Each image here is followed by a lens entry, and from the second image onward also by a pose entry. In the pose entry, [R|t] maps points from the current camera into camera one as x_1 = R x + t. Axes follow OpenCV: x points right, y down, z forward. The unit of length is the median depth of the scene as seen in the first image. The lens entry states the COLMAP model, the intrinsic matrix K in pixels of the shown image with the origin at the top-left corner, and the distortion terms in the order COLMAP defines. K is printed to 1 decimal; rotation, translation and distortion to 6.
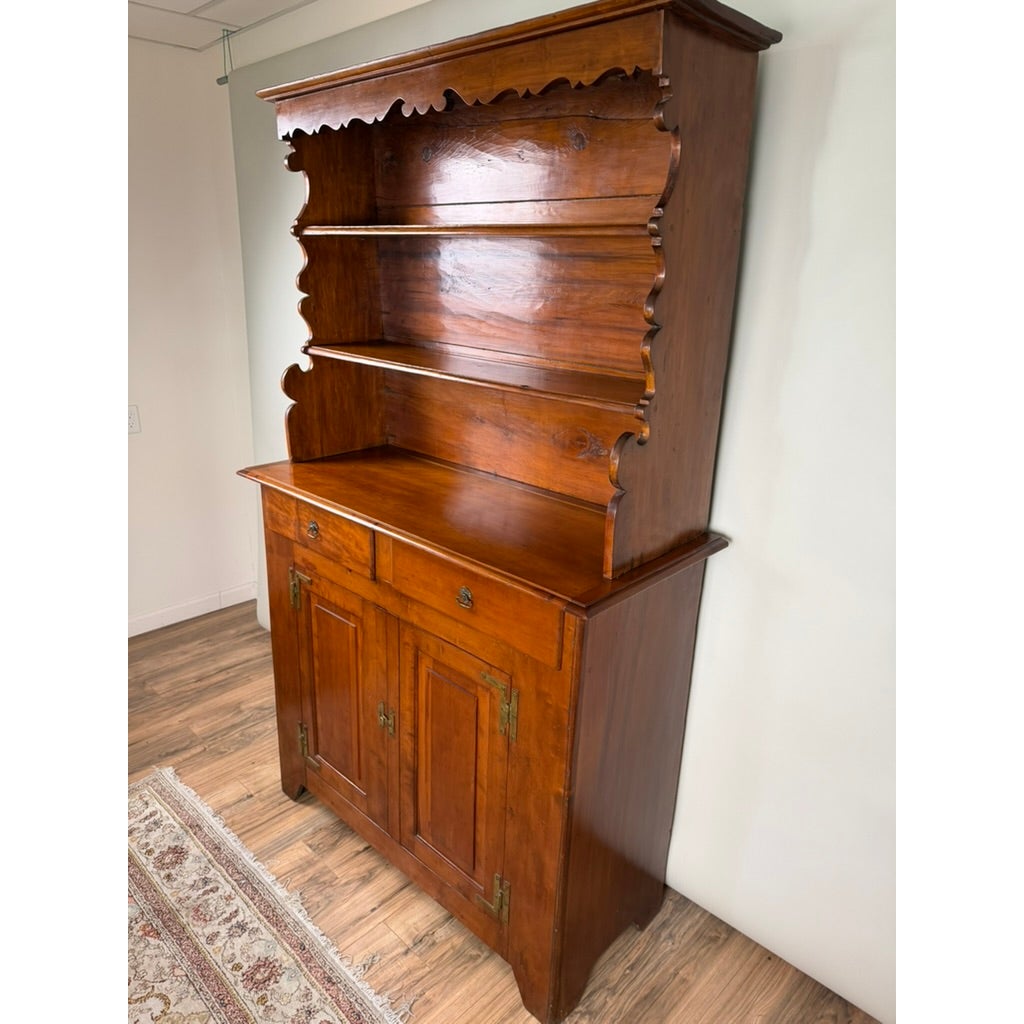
lens RADIAL K [[740.9, 0, 494.8], [0, 740.9, 489.9], [0, 0, 1]] dist [0.000085, -0.006421]
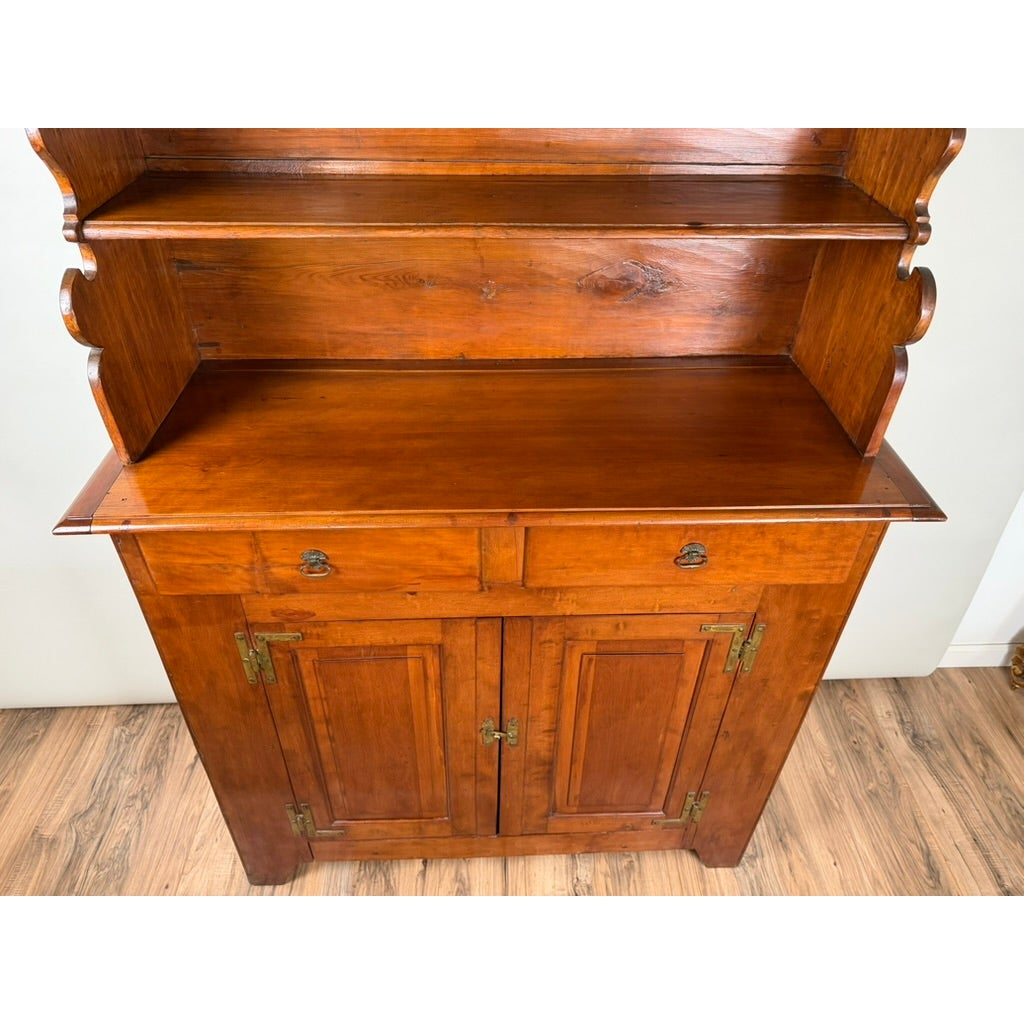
lens RADIAL K [[735.8, 0, 505.7], [0, 735.8, 520.9], [0, 0, 1]] dist [0.026670, -0.047957]
pose [[0.694647, -0.456015, 0.556341, -0.431940], [0.219024, 0.870750, 0.440253, -0.187021], [-0.685196, -0.183969, 0.704742, 0.495904]]
